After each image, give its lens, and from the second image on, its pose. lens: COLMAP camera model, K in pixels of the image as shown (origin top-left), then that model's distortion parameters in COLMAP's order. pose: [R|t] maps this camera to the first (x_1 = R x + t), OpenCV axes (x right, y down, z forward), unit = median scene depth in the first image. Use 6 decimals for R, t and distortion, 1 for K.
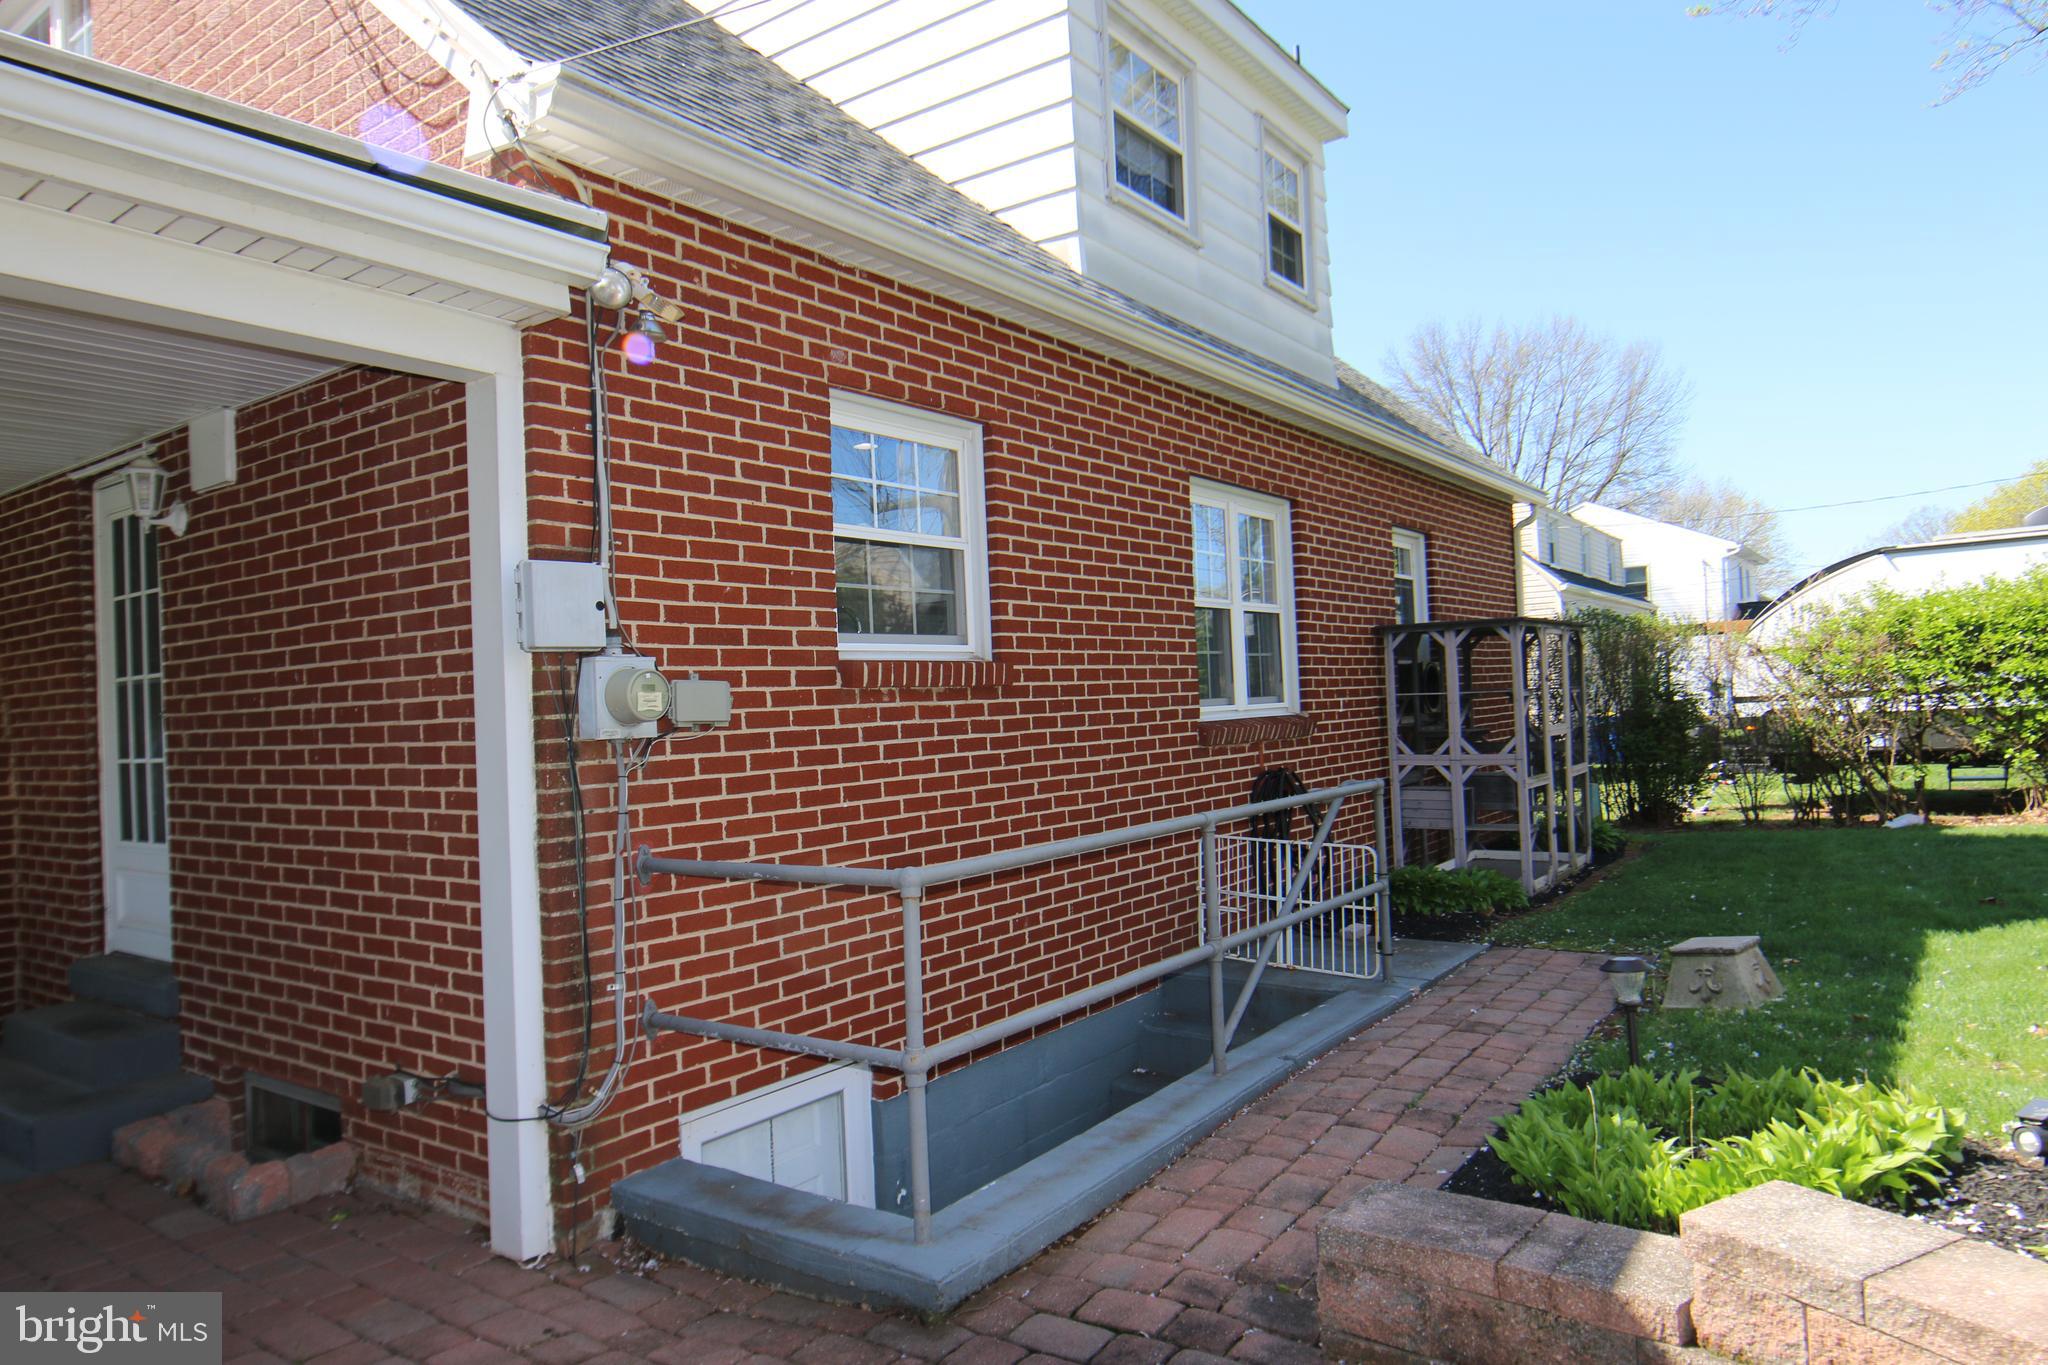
lens RADIAL K [[1296.1, 0, 1020.1], [0, 1296.1, 682.5], [0, 0, 1]] dist [0.006202, -0.001335]
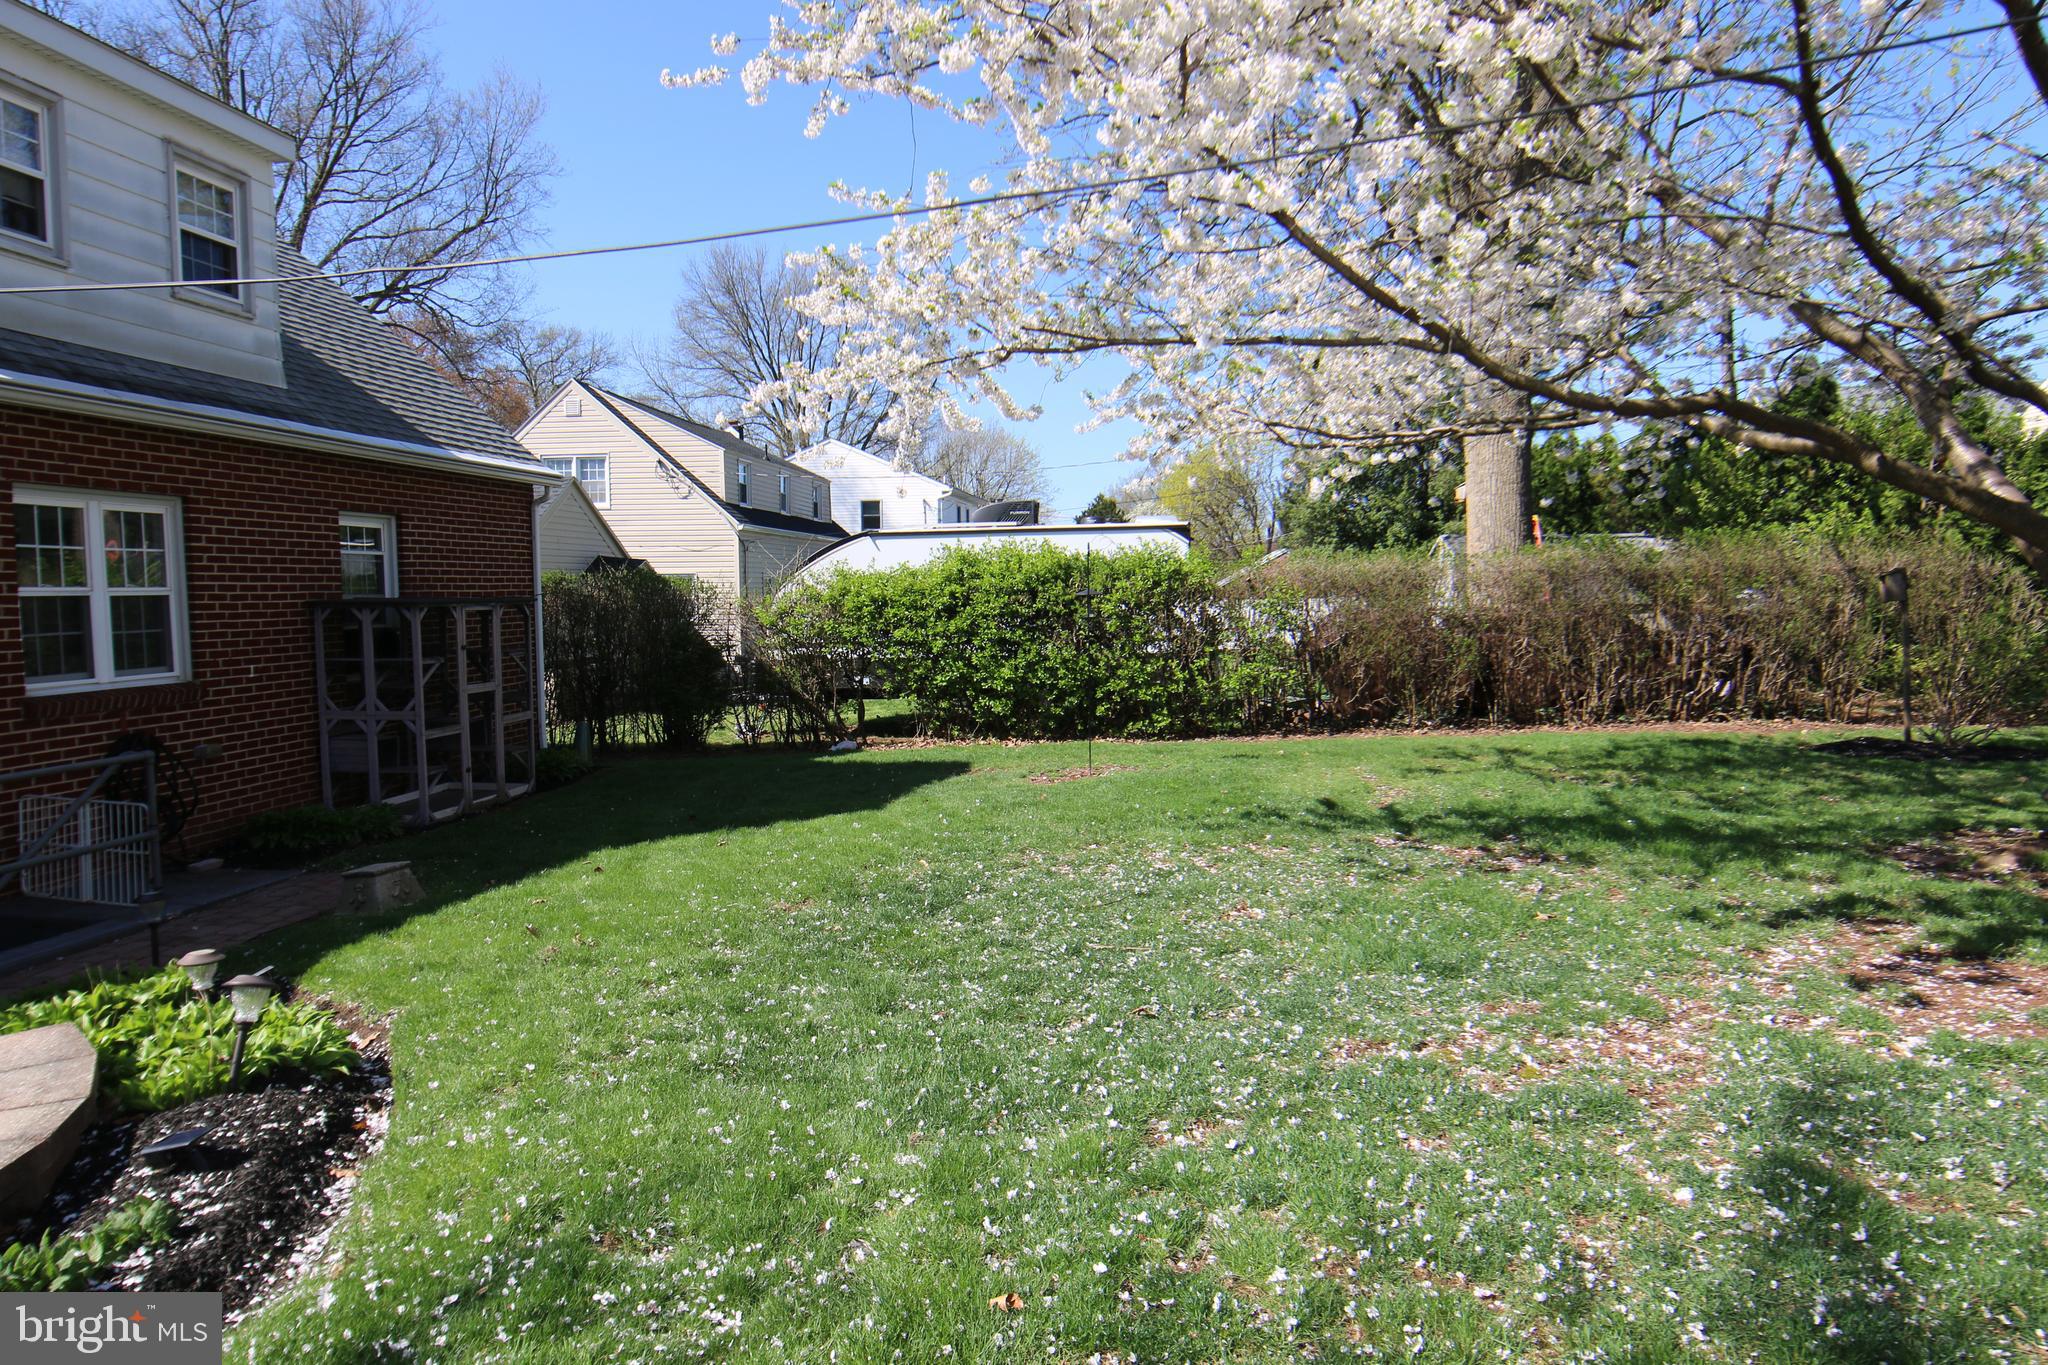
lens RADIAL K [[1296.1, 0, 1024.5], [0, 1296.1, 681.2], [0, 0, 1]] dist [0.006202, -0.001335]
pose [[0.885023, 0.002729, 0.465539, 0.314176], [-0.040422, 0.996657, 0.071004, -0.084015], [-0.463789, -0.081659, 0.882175, -0.360057]]
